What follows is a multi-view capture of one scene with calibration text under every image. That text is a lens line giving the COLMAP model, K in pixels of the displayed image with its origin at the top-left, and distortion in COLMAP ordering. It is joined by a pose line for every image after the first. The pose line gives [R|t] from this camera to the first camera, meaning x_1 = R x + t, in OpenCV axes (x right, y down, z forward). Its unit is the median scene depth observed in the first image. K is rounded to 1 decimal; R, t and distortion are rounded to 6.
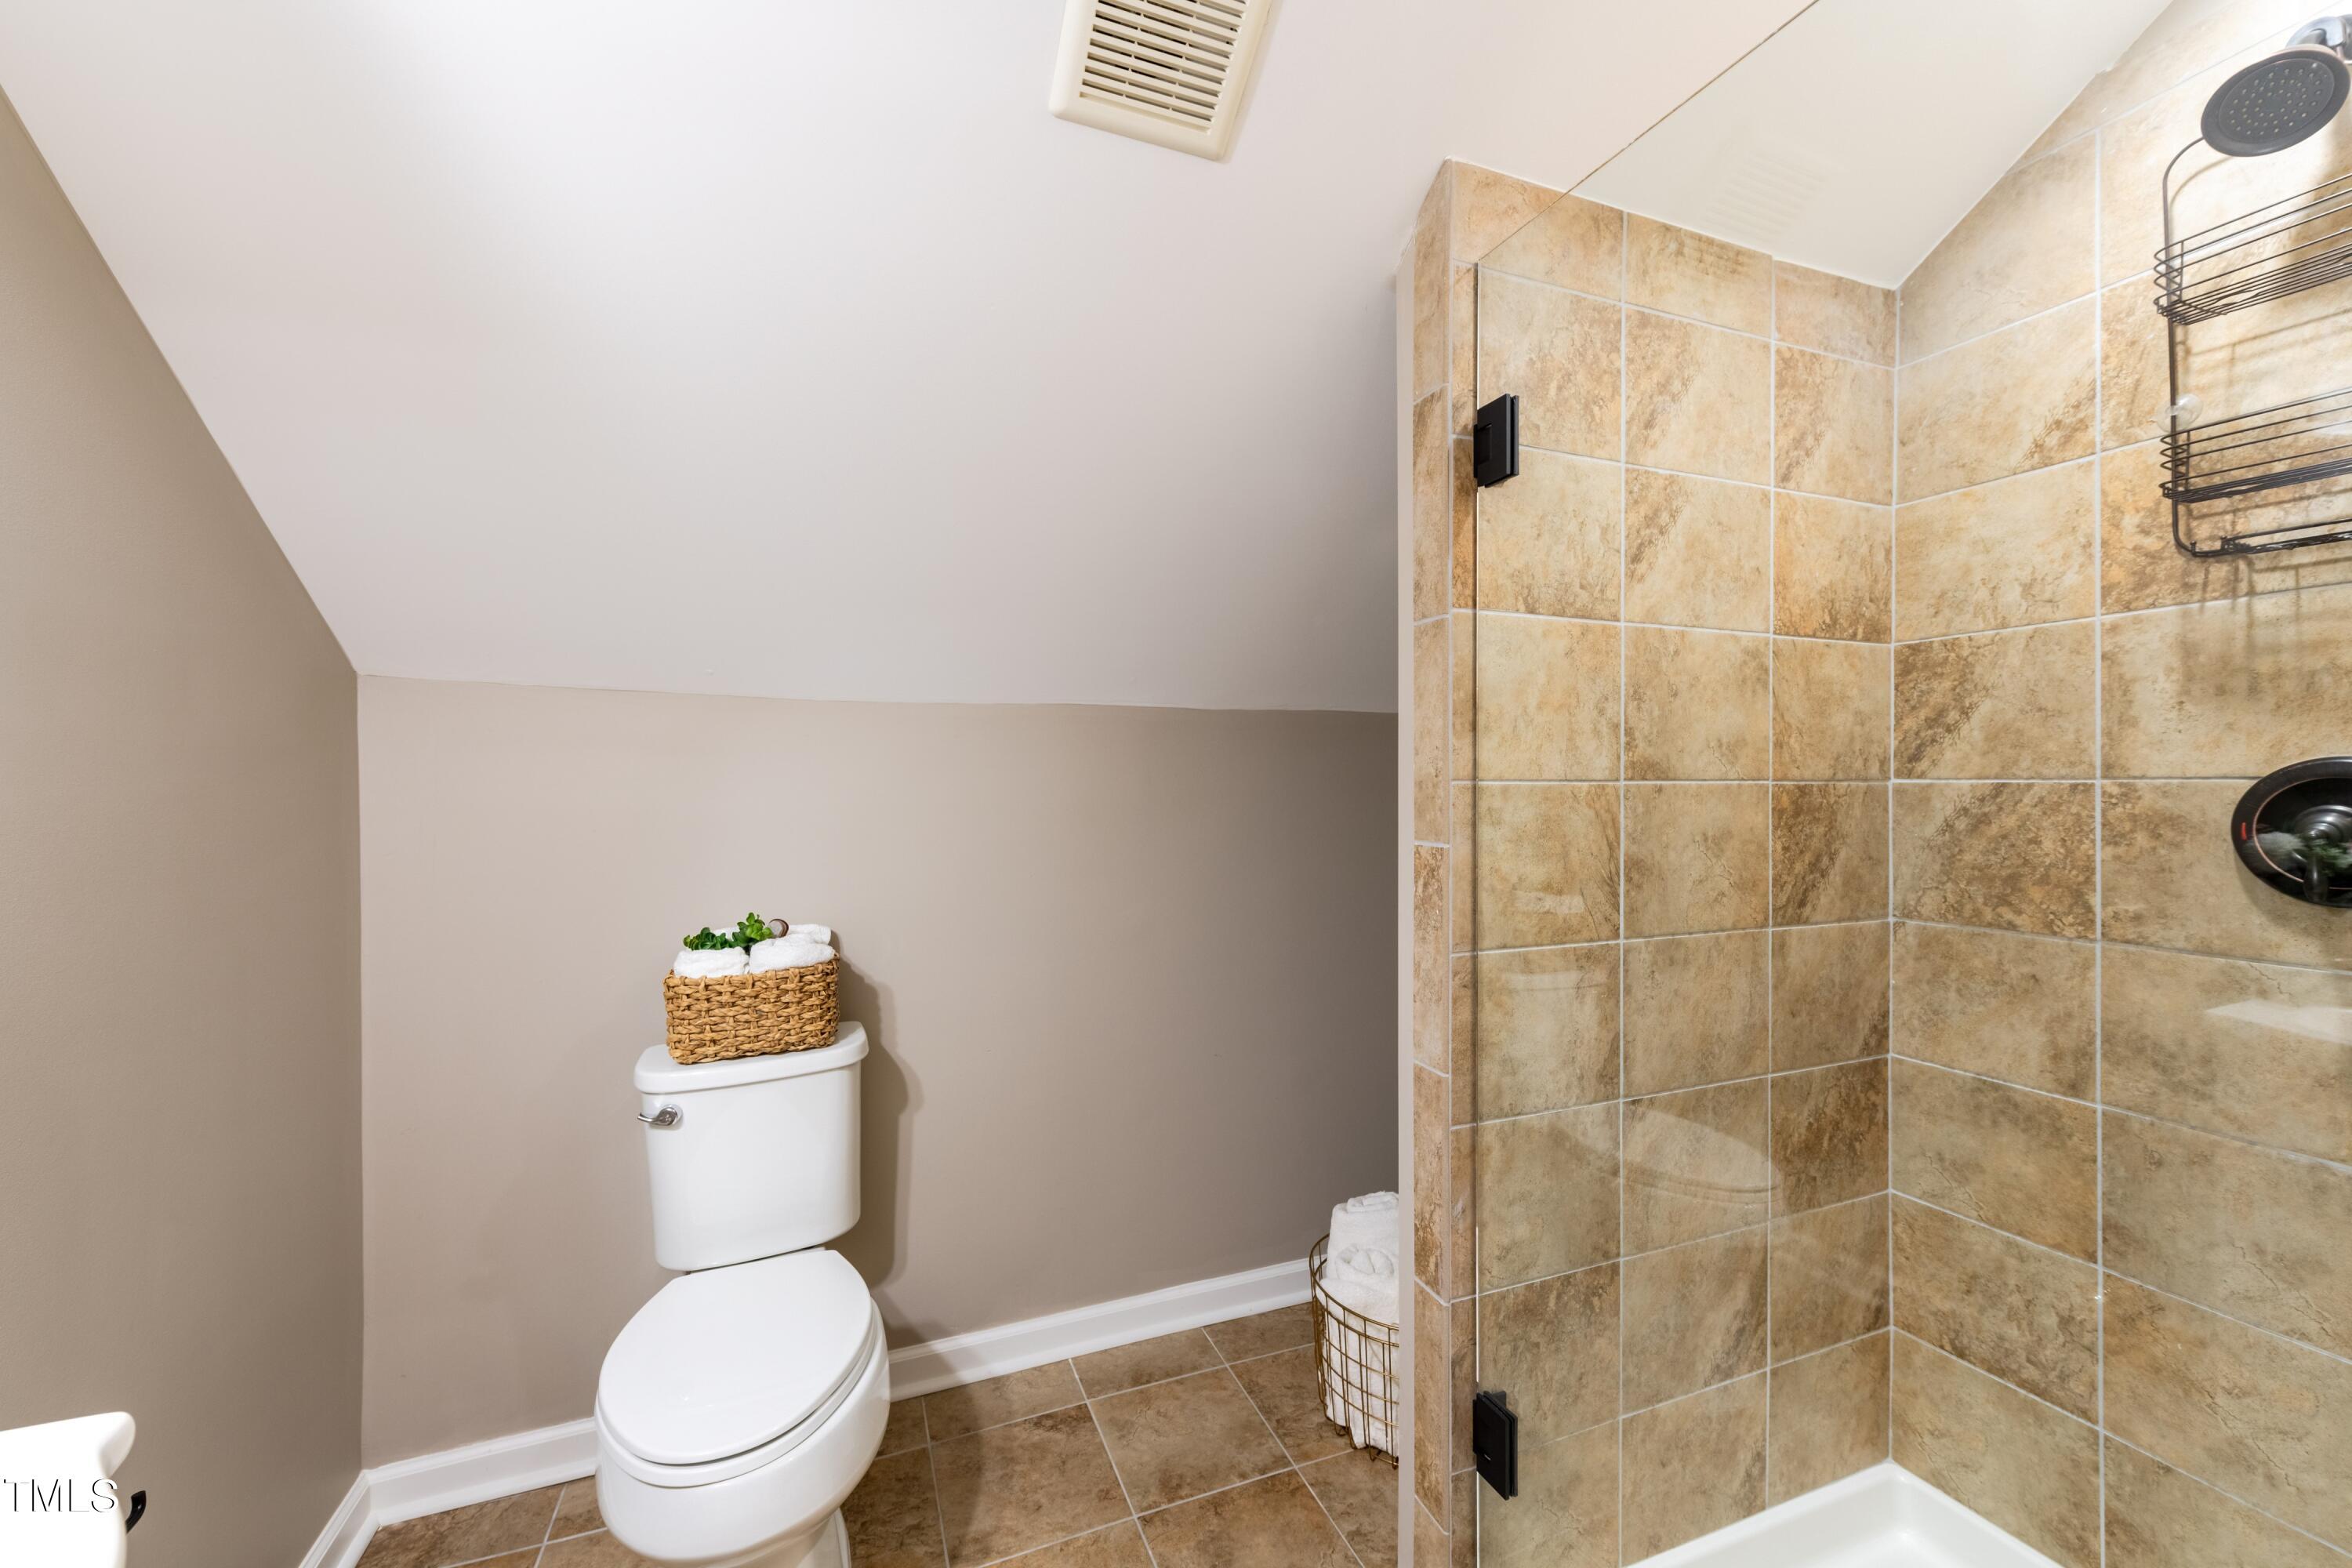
lens RADIAL K [[927.6, 0, 1176.1], [0, 927.6, 781.9], [0, 0, 1]] dist [0.000990, -0.000728]
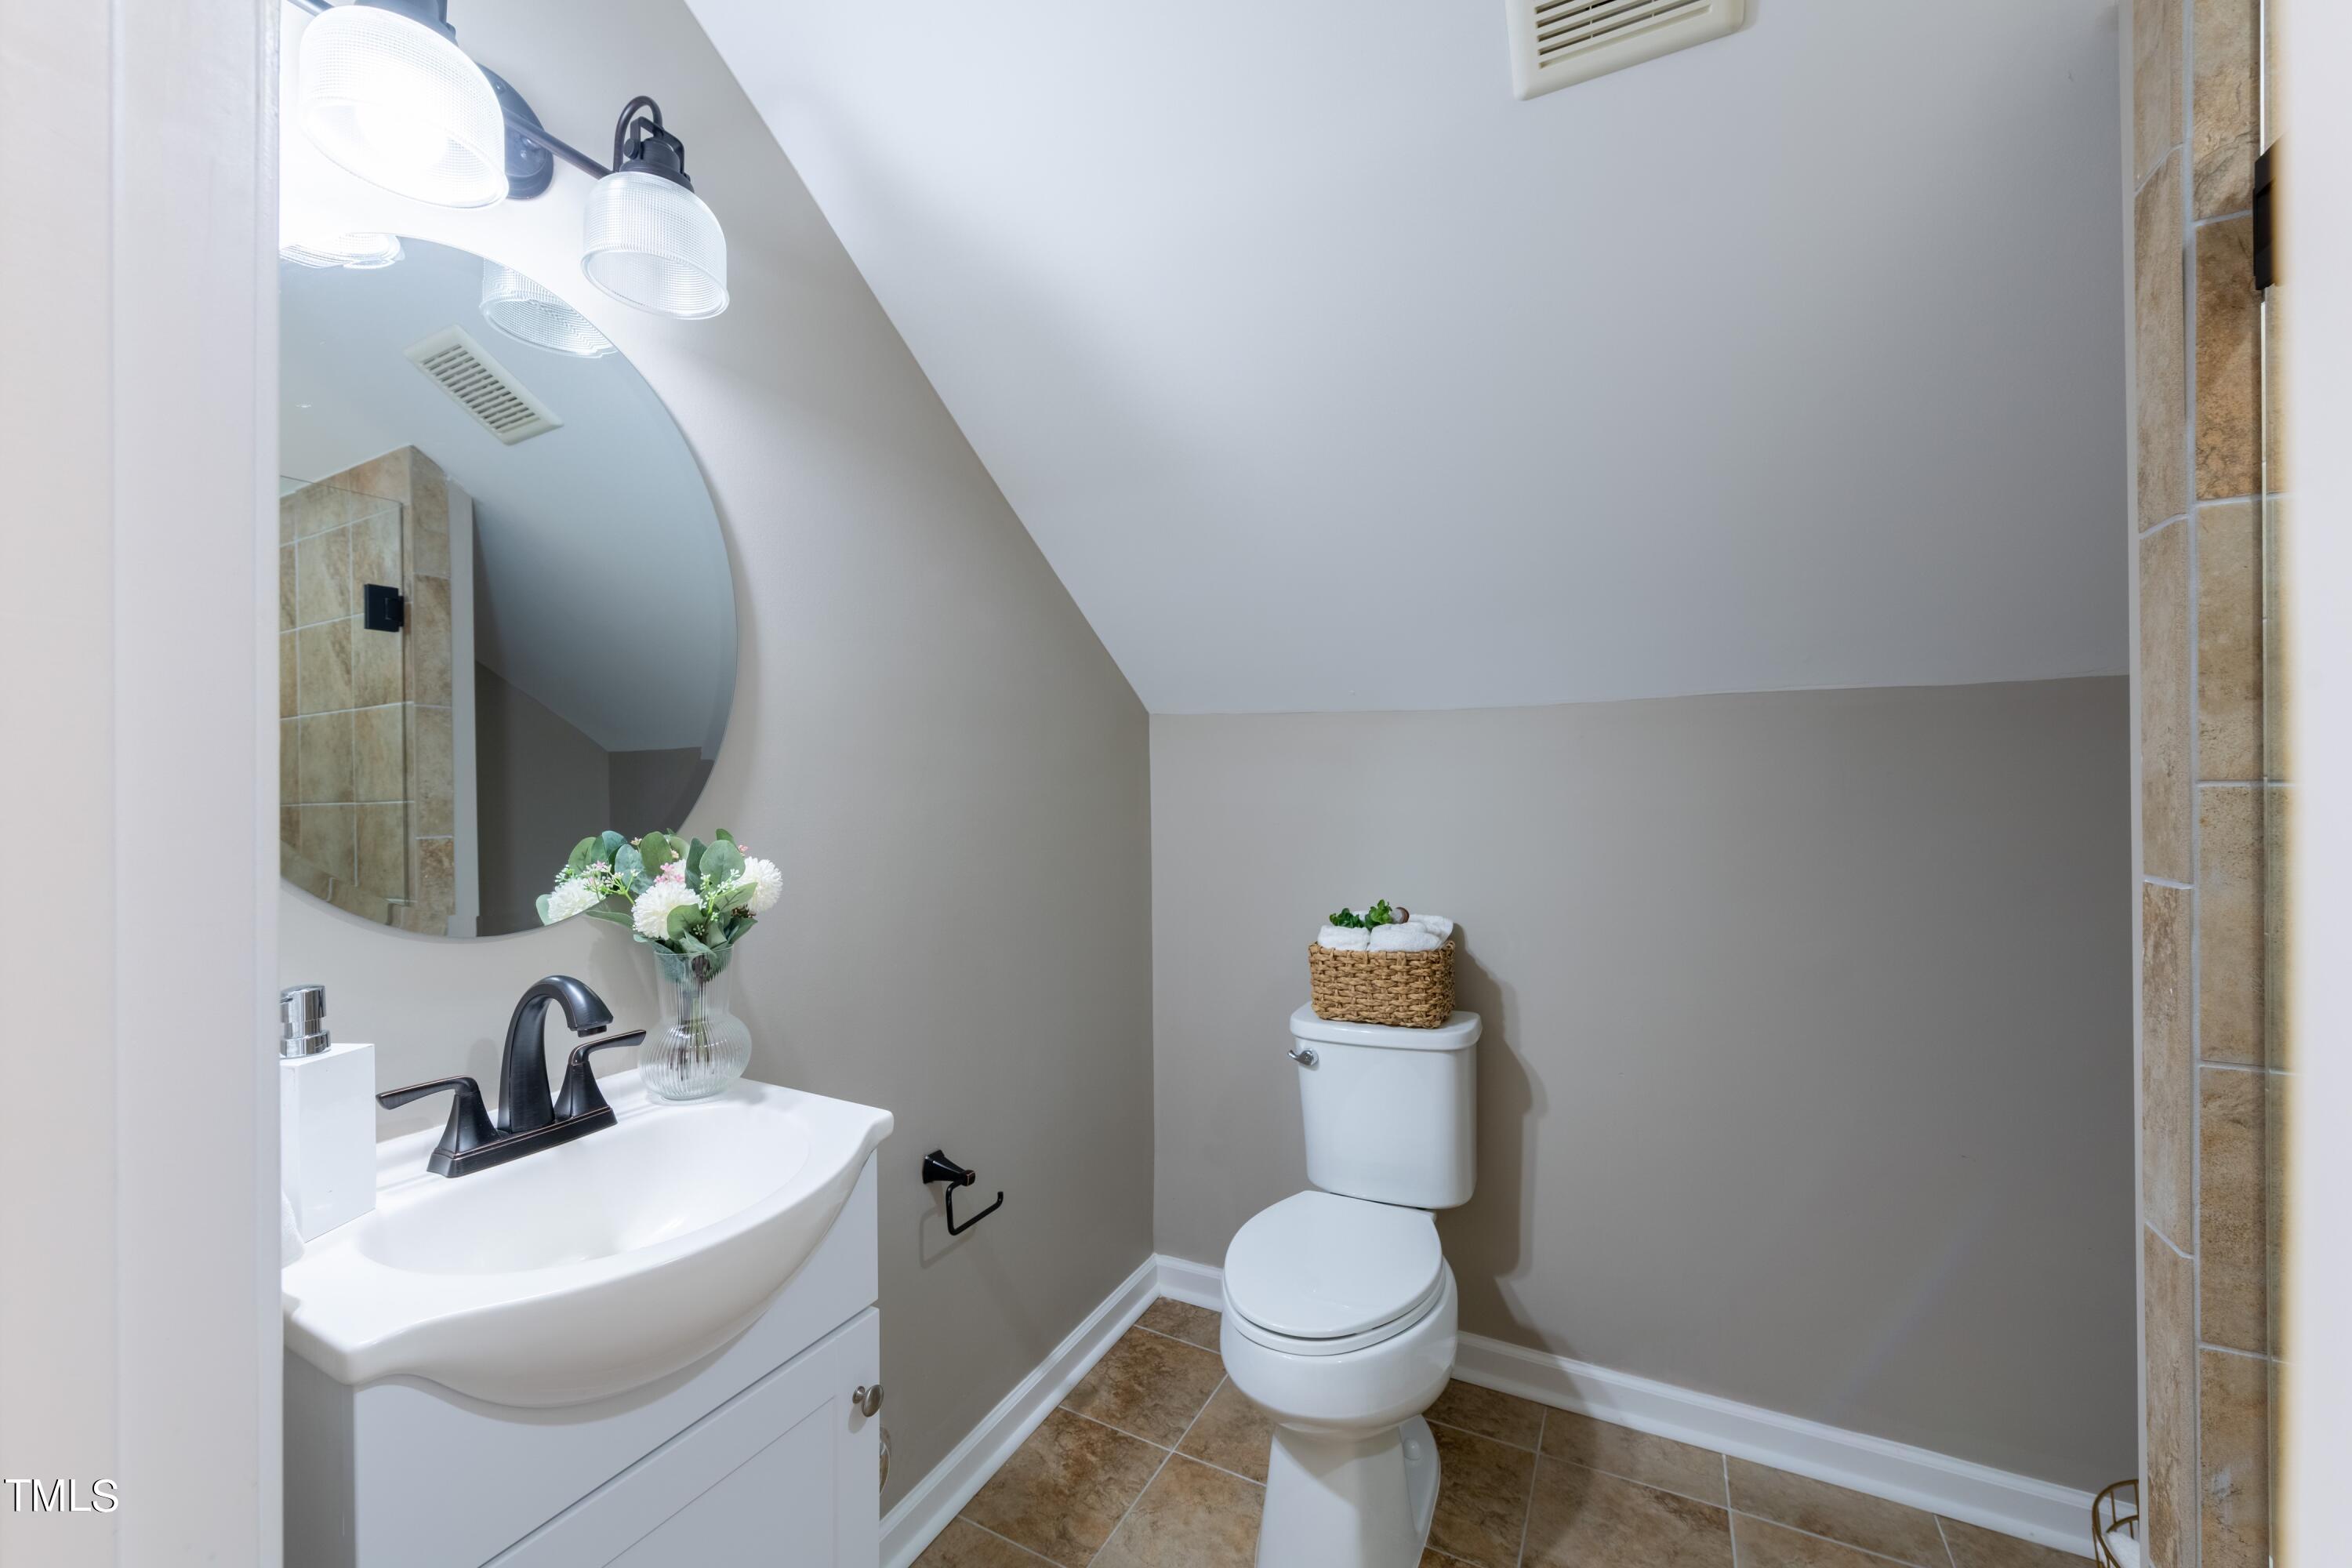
lens RADIAL K [[927.6, 0, 1176.1], [0, 927.6, 781.9], [0, 0, 1]] dist [0.000990, -0.000728]
pose [[0.649786, -0.004971, -0.760101, 0.268859], [0.002837, 0.999988, -0.004114, -0.000466], [0.760112, 0.000517, 0.649792, 0.067593]]
